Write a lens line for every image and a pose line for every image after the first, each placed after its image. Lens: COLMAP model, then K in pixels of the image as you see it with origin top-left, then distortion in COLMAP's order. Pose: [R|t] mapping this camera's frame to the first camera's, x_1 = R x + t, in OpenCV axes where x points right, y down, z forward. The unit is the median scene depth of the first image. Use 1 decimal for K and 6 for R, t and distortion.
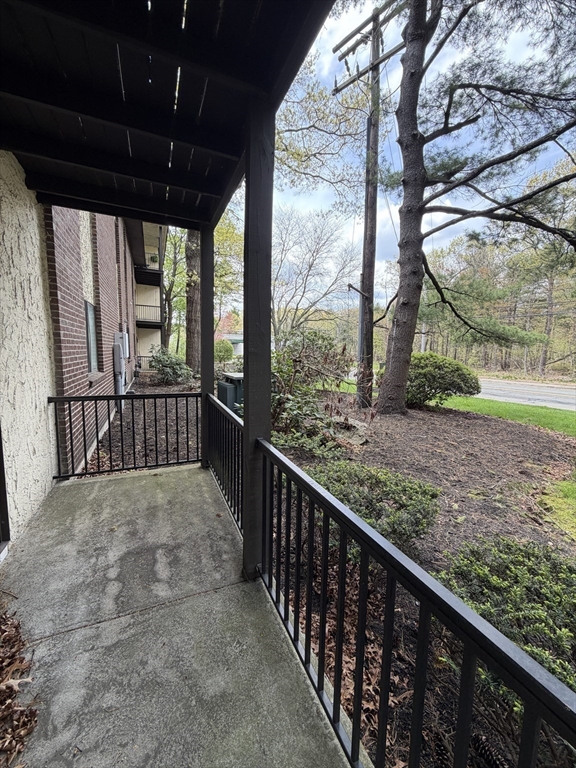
lens RADIAL K [[308.4, 0, 287.7], [0, 308.4, 384.3], [0, 0, 1]] dist [-0.002170, 0.000509]
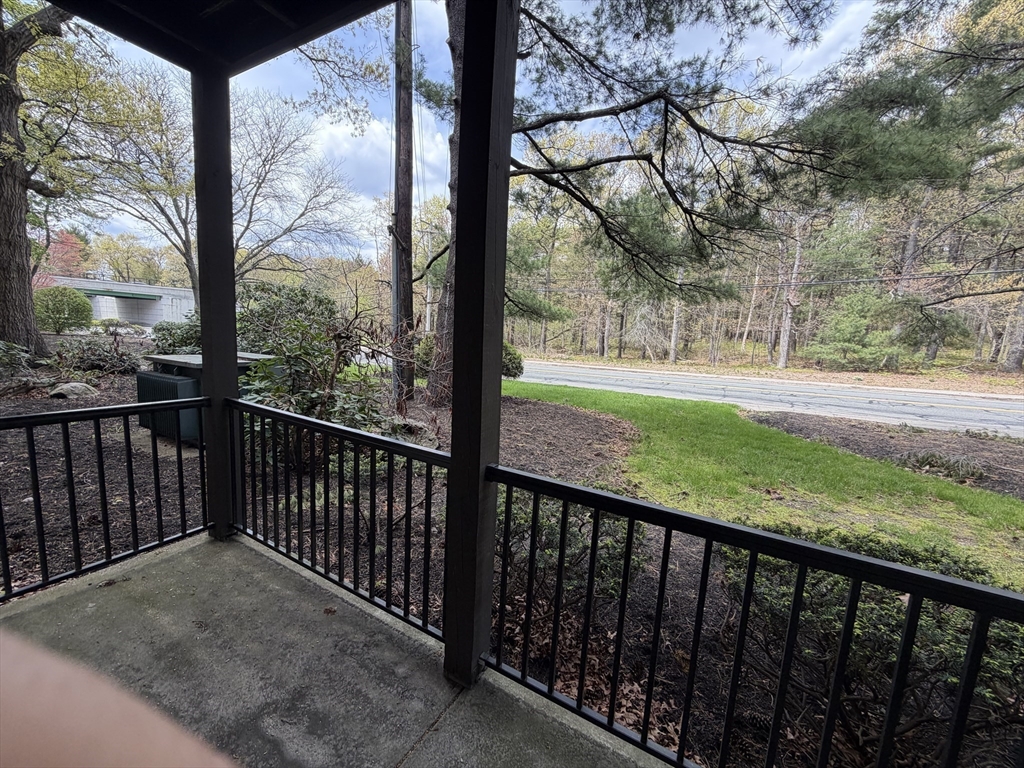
lens RADIAL K [[411.2, 0, 510.5], [0, 411.2, 385.8], [0, 0, 1]] dist [-0.002170, 0.000509]
pose [[0.801324, -0.055865, 0.595616, -0.174253], [0.027246, 0.998005, 0.056951, -0.011365], [-0.597610, -0.029408, 0.801248, 0.091609]]
